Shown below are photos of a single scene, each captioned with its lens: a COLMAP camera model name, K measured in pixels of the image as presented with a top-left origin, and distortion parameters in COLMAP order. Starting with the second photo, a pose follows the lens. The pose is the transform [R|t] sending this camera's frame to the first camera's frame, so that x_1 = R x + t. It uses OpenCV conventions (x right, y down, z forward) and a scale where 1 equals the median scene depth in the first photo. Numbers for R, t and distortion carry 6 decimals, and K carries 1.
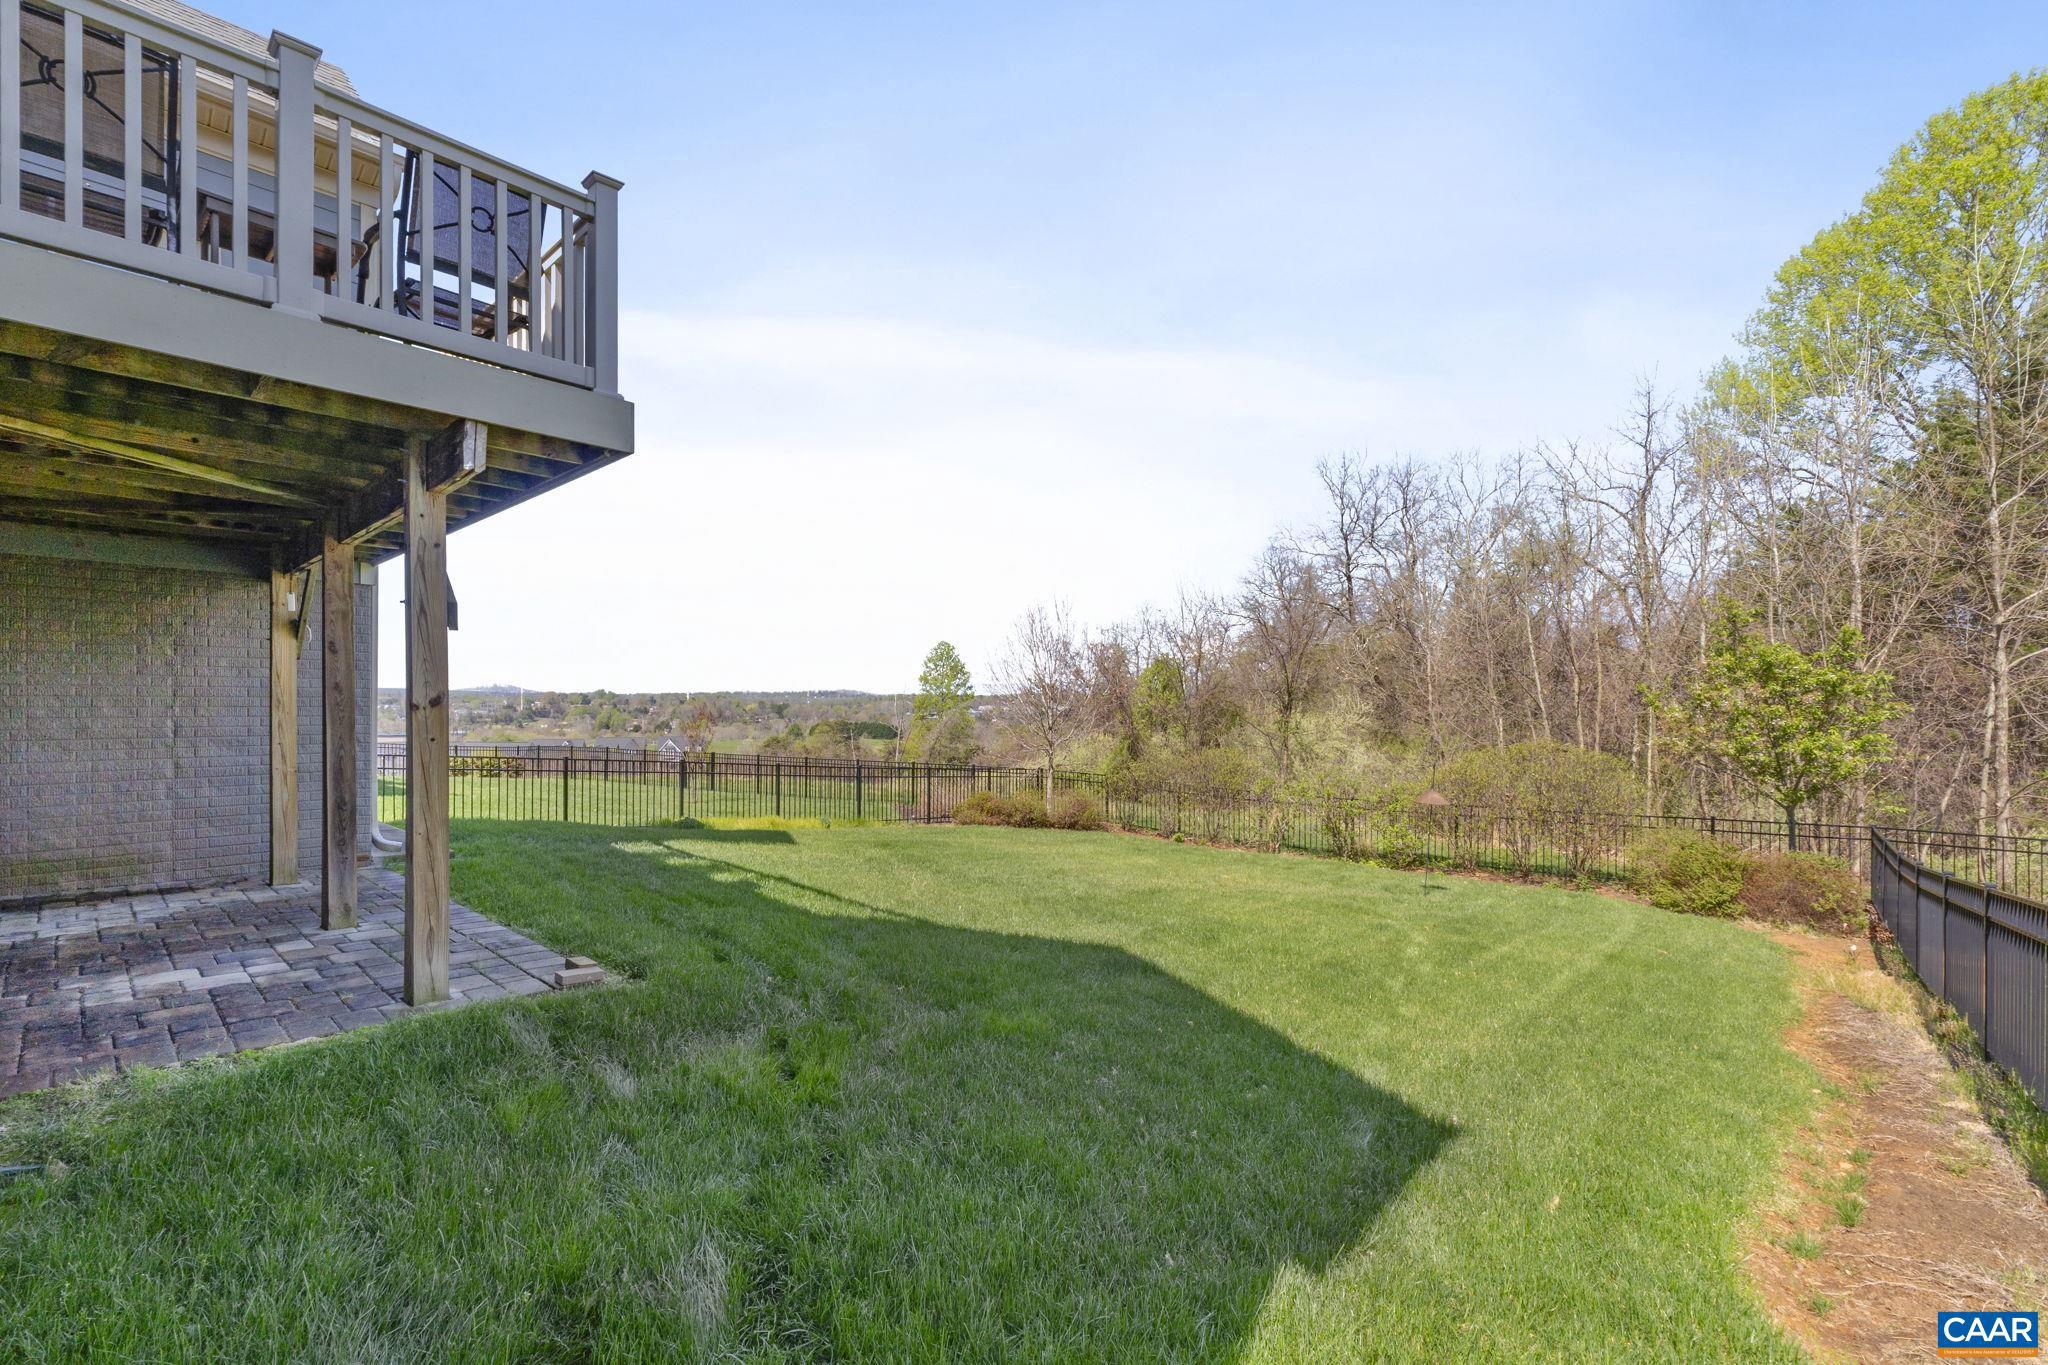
lens RADIAL K [[886.4, 0, 1036.8], [0, 886.4, 711.2], [0, 0, 1]] dist [-0.010741, 0.001088]
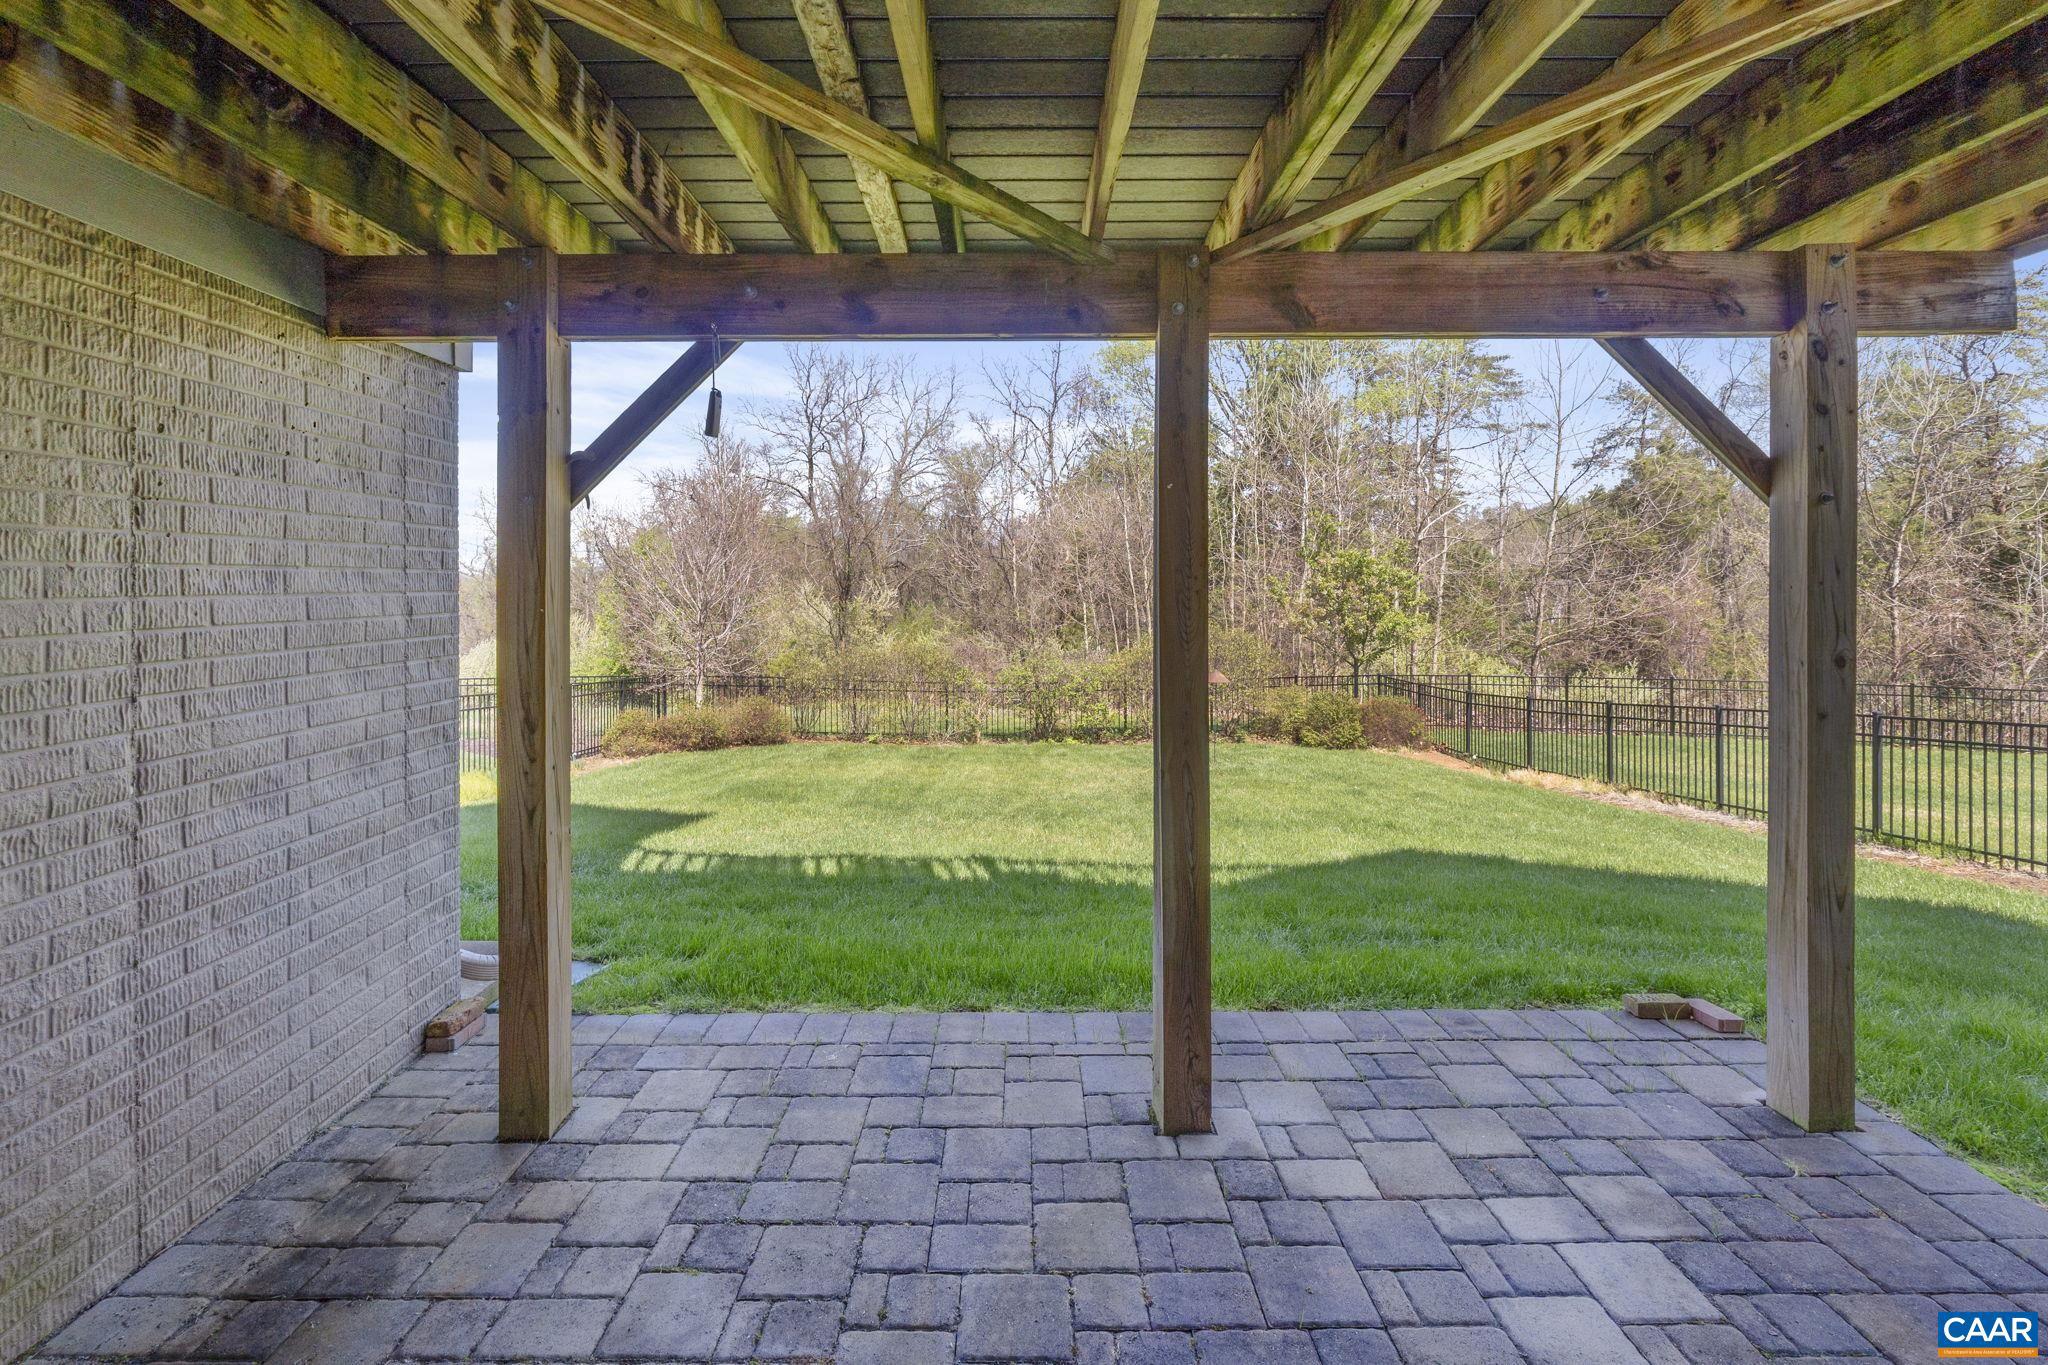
lens RADIAL K [[886.4, 0, 1035.4], [0, 886.4, 619.5], [0, 0, 1]] dist [-0.010741, 0.001088]
pose [[0.740388, -0.029390, 0.671537, -0.515602], [0.007906, 0.999355, 0.035020, -0.020752], [-0.672133, -0.020619, 0.740143, 0.308183]]
